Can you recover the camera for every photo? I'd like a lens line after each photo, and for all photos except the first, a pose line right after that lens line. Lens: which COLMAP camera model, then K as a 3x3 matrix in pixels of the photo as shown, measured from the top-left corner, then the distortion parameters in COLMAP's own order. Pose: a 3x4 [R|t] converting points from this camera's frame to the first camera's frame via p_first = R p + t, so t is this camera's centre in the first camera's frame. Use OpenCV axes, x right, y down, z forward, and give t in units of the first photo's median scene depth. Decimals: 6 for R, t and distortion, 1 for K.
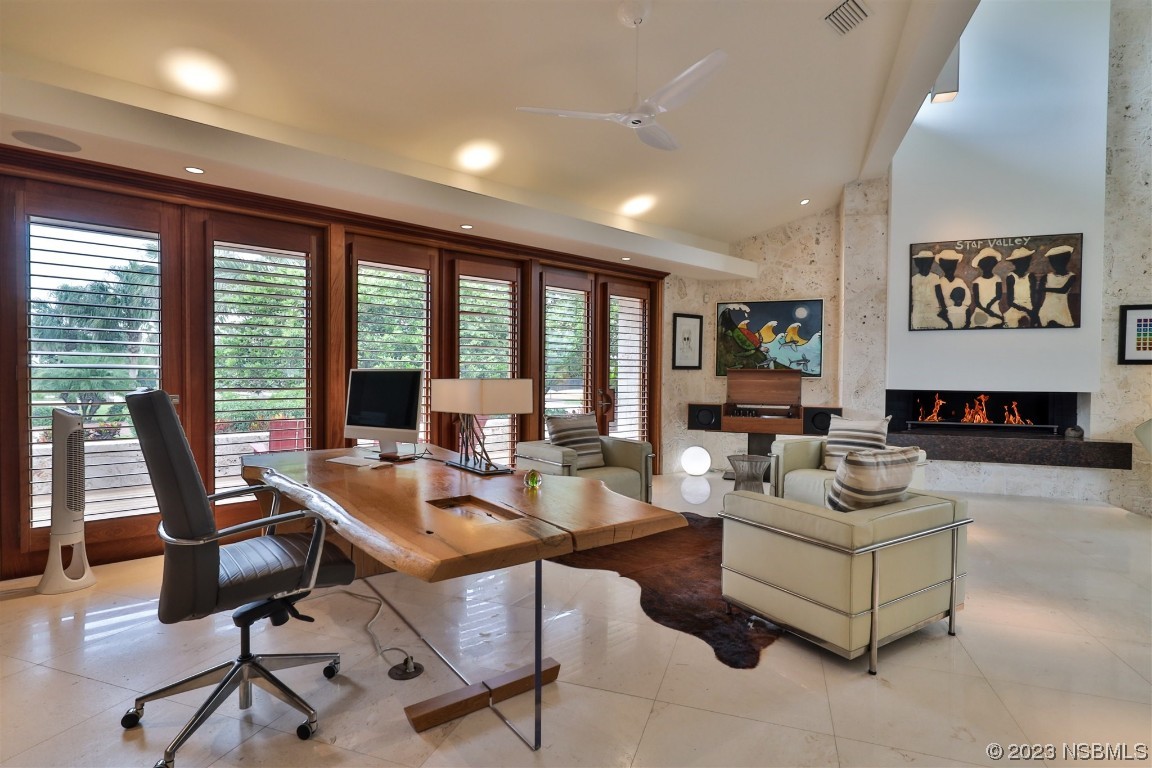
lens RADIAL K [[571.7, 0, 576.0], [0, 571.7, 384.0], [0, 0, 1]] dist [-0.000685, 0.000780]
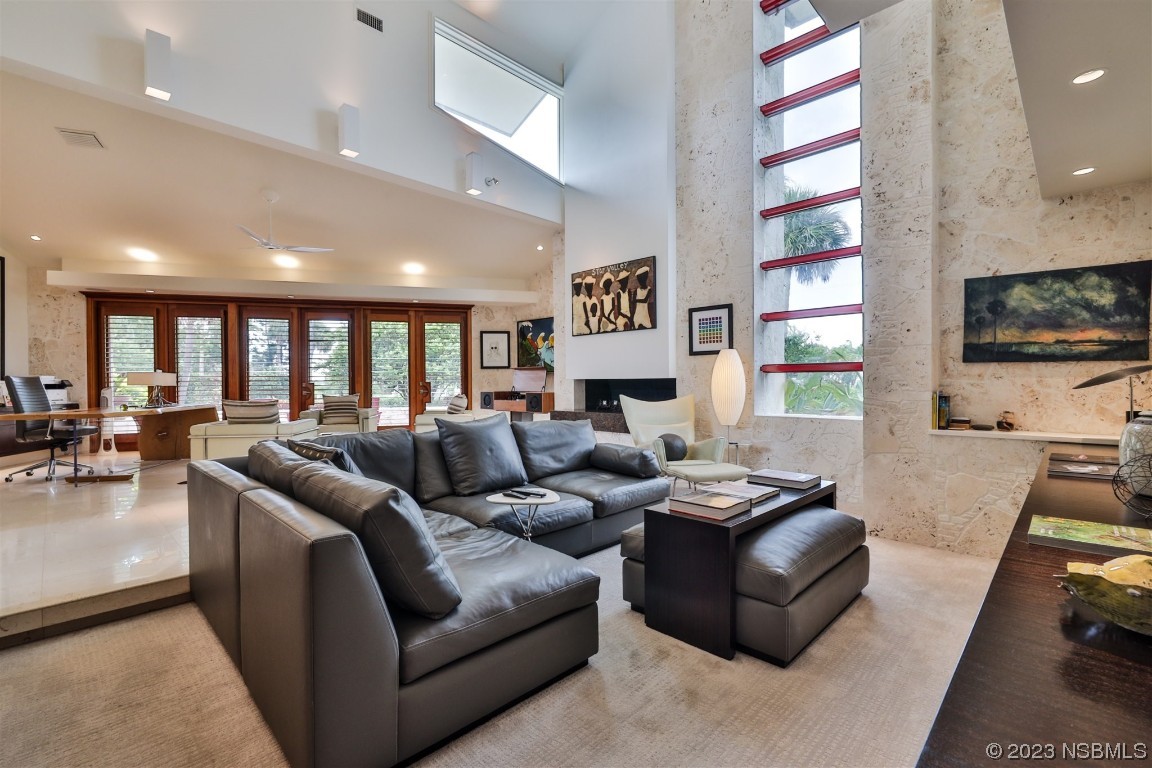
lens RADIAL K [[513.4, 0, 576.0], [0, 513.4, 384.0], [0, 0, 1]] dist [-0.003003, -0.000240]
pose [[0.903960, -0.011947, -0.427451, 1.169040], [0.007406, 0.999897, -0.012285, 0.038842], [0.427553, 0.007939, 0.903955, -0.123400]]
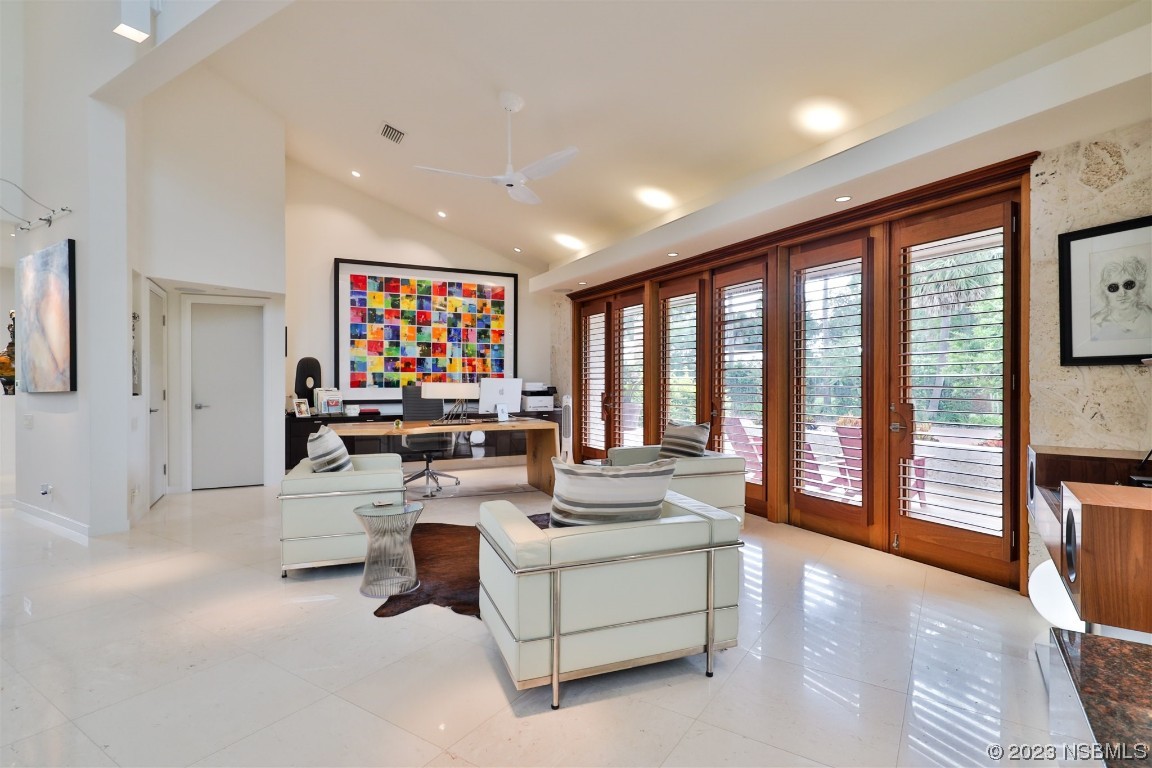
lens RADIAL K [[571.7, 0, 576.0], [0, 571.7, 384.0], [0, 0, 1]] dist [-0.000685, 0.000780]
pose [[-0.239479, 0.001765, -0.970900, 0.819521], [-0.011769, 0.999920, 0.004720, -0.011583], [0.970830, 0.012557, -0.239439, 0.906373]]
